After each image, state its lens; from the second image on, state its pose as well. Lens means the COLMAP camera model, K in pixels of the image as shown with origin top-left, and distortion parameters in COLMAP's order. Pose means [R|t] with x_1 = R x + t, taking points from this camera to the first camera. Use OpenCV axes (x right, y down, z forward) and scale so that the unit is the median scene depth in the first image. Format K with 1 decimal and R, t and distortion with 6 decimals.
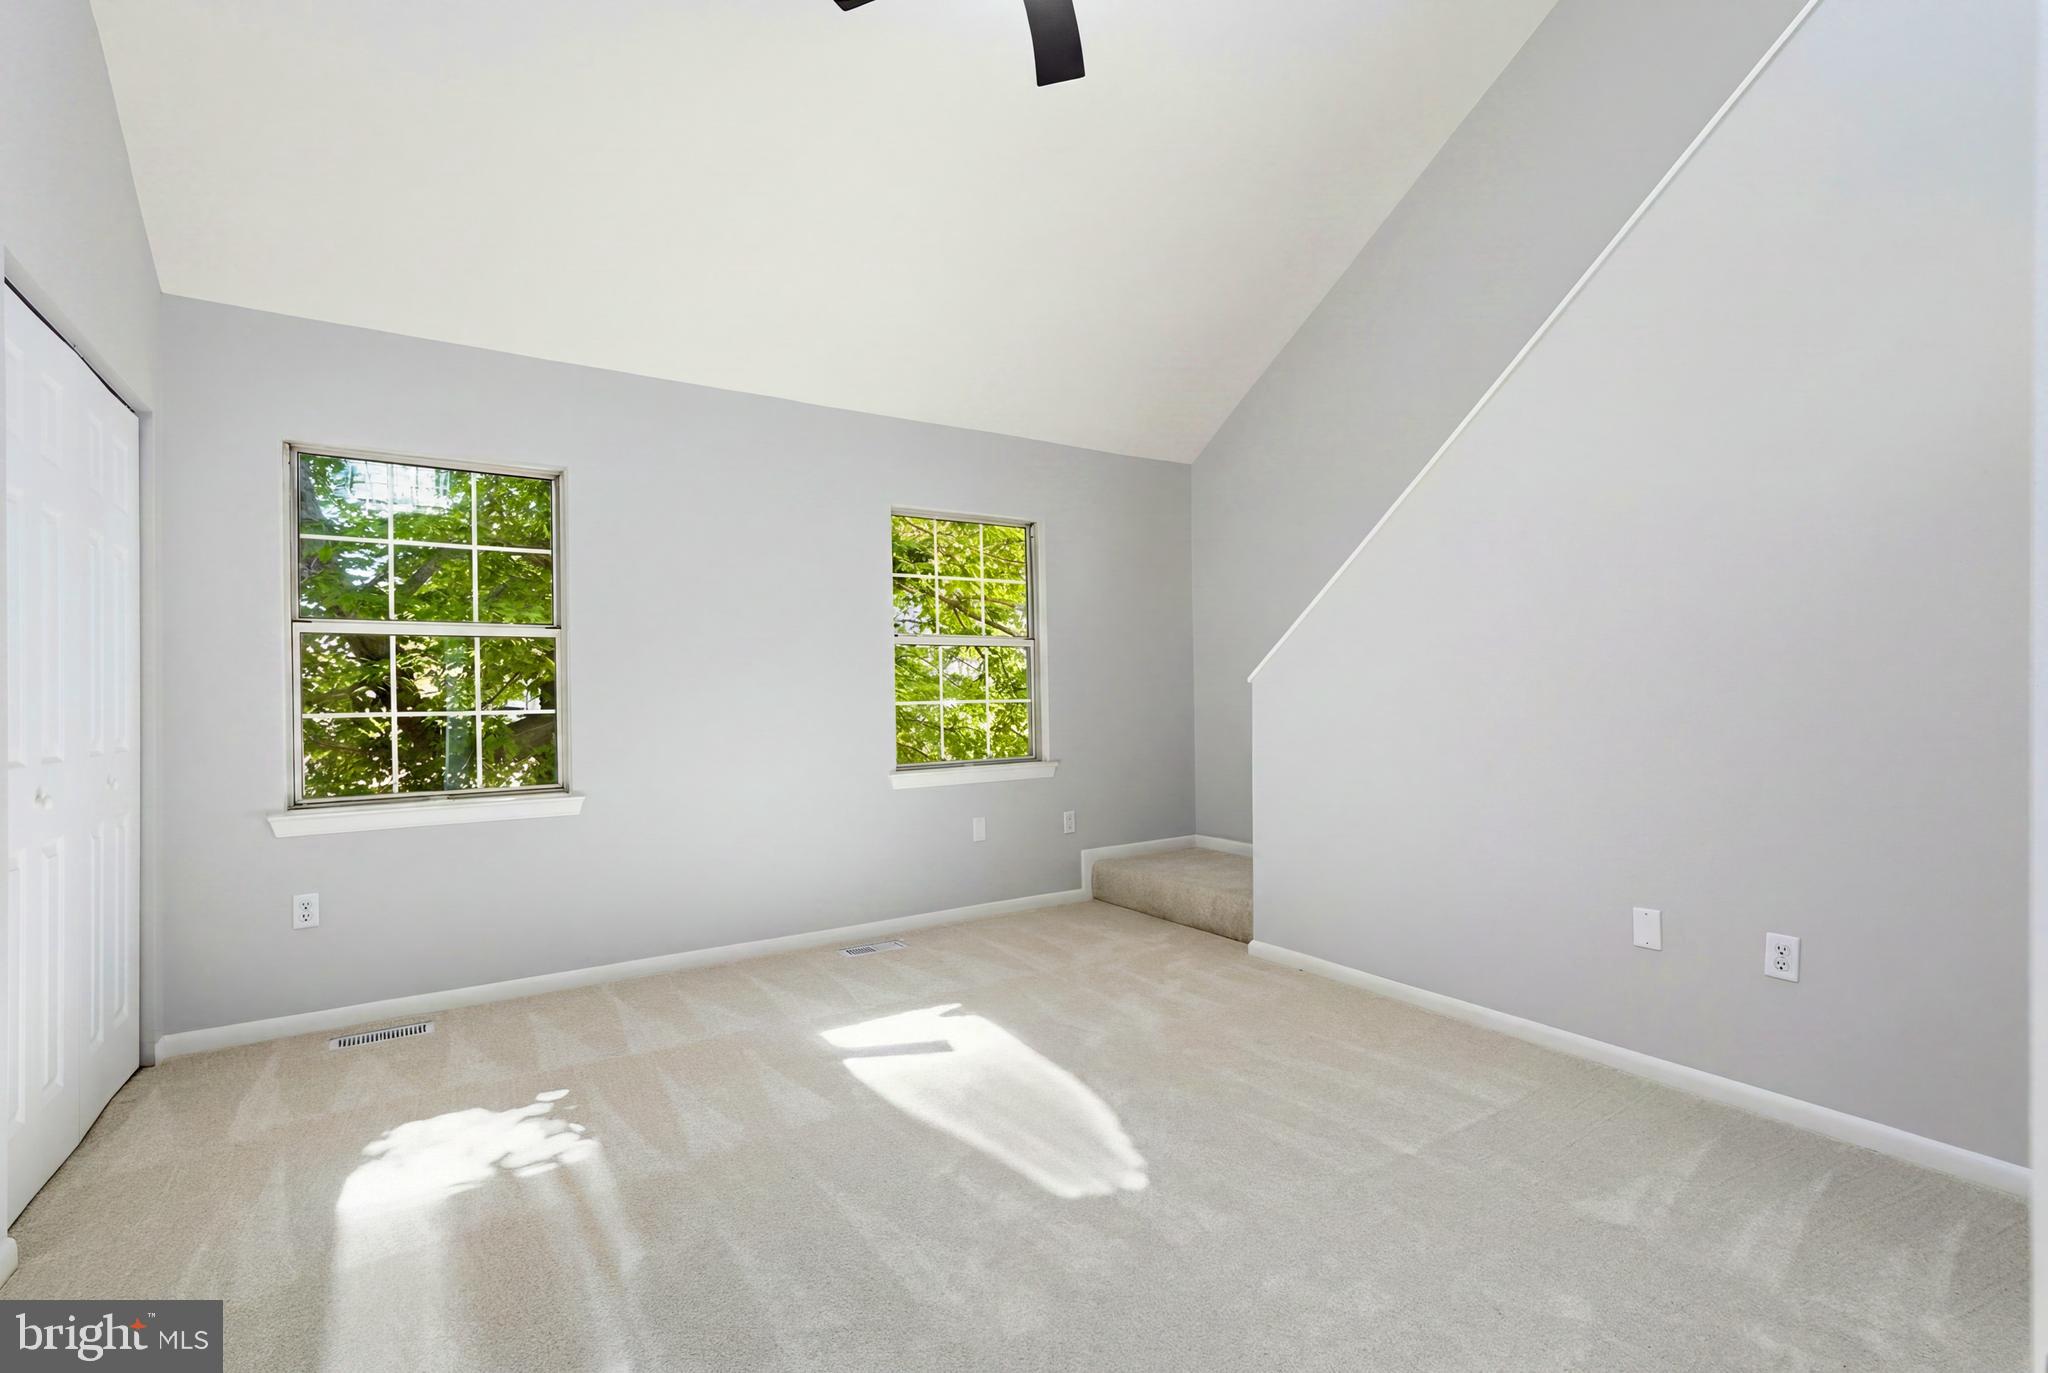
lens RADIAL K [[917.3, 0, 1029.6], [0, 917.3, 699.9], [0, 0, 1]] dist [-0.022266, 0.009233]
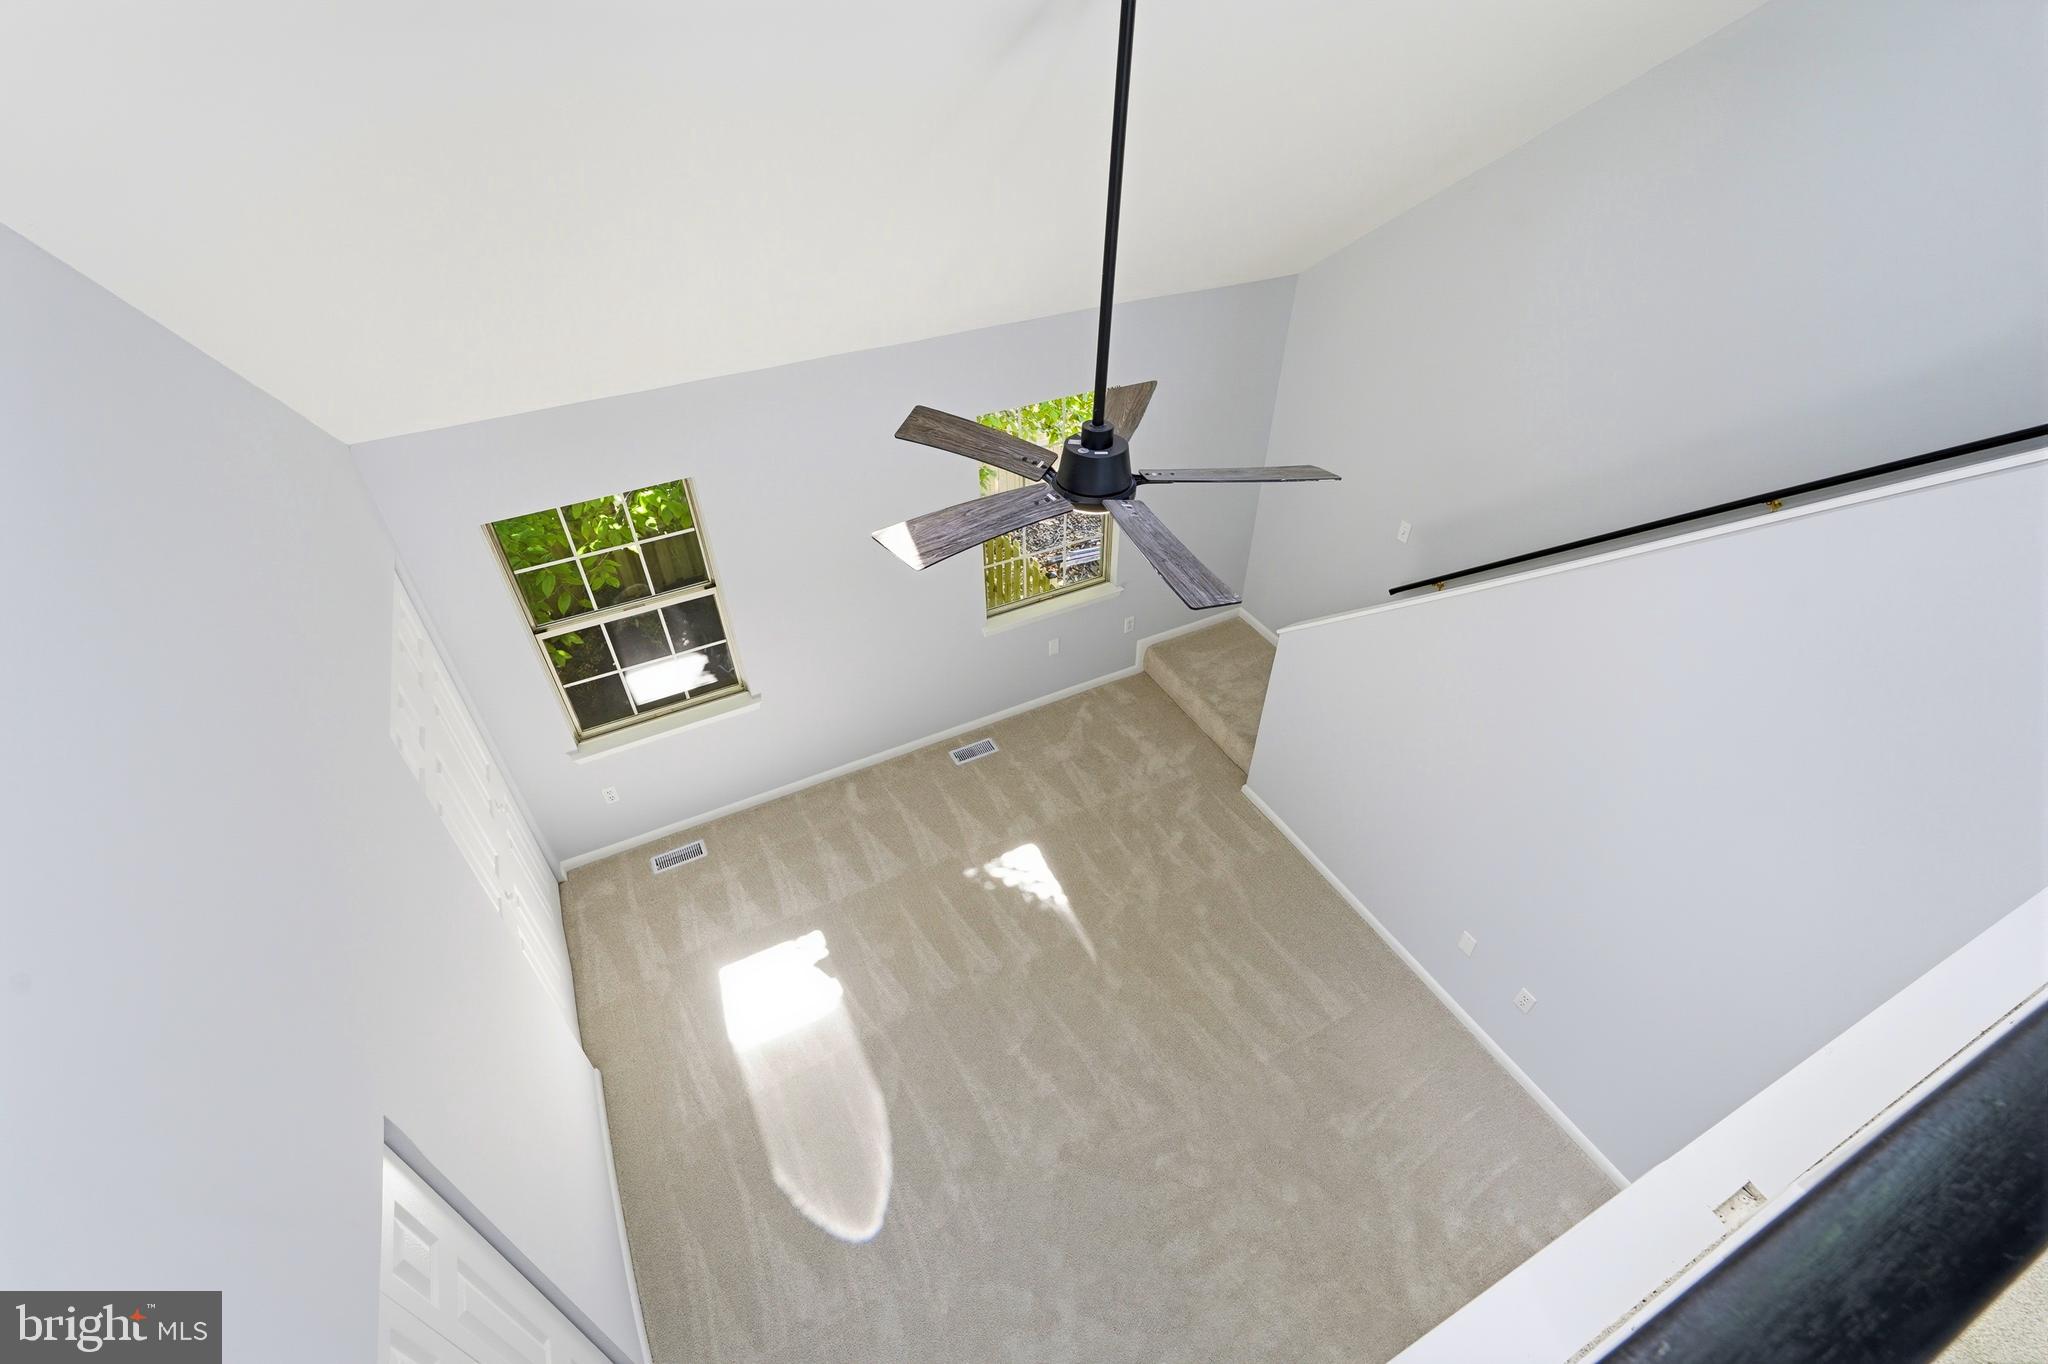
lens RADIAL K [[912.1, 0, 1025.5], [0, 912.1, 697.2], [0, 0, 1]] dist [-0.021009, -0.000088]
pose [[0.993564, 0.077869, -0.082262, 0.021937], [-0.004993, 0.755636, 0.654973, -0.911375], [0.113162, -0.650346, 0.751162, 0.024105]]
